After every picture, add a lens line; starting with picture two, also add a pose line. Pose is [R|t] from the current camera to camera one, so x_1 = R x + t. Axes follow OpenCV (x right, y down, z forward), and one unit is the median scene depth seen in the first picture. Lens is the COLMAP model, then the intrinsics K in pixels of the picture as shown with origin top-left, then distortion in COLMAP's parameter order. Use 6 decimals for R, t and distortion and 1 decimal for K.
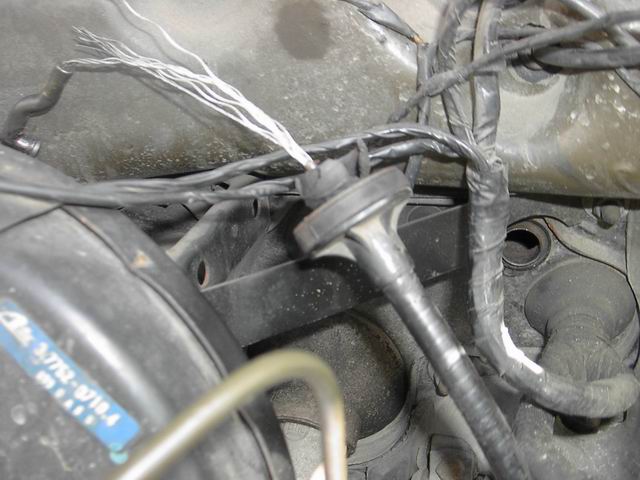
lens RADIAL K [[672.9, 0, 320.0], [0, 672.9, 240.0], [0, 0, 1]] dist [-0.180582, 0.217479]
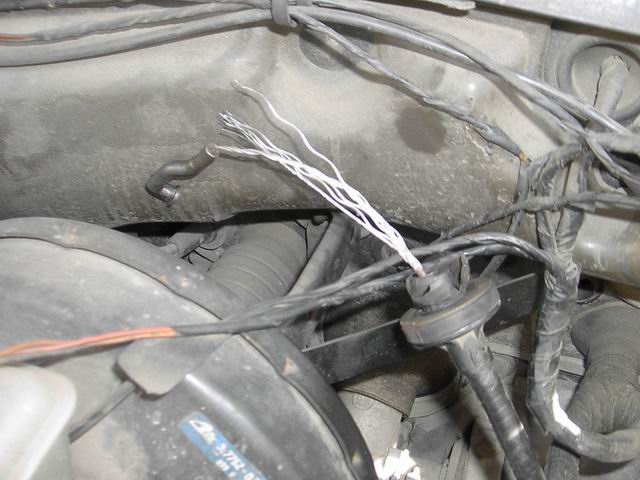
lens RADIAL K [[660.3, 0, 320.0], [0, 660.3, 240.0], [0, 0, 1]] dist [-0.176163, 0.129186]
pose [[0.994331, 0.094563, -0.048624, -0.131101], [-0.082317, 0.974025, 0.210947, -0.371852], [0.067309, -0.205749, 0.976287, -0.146501]]
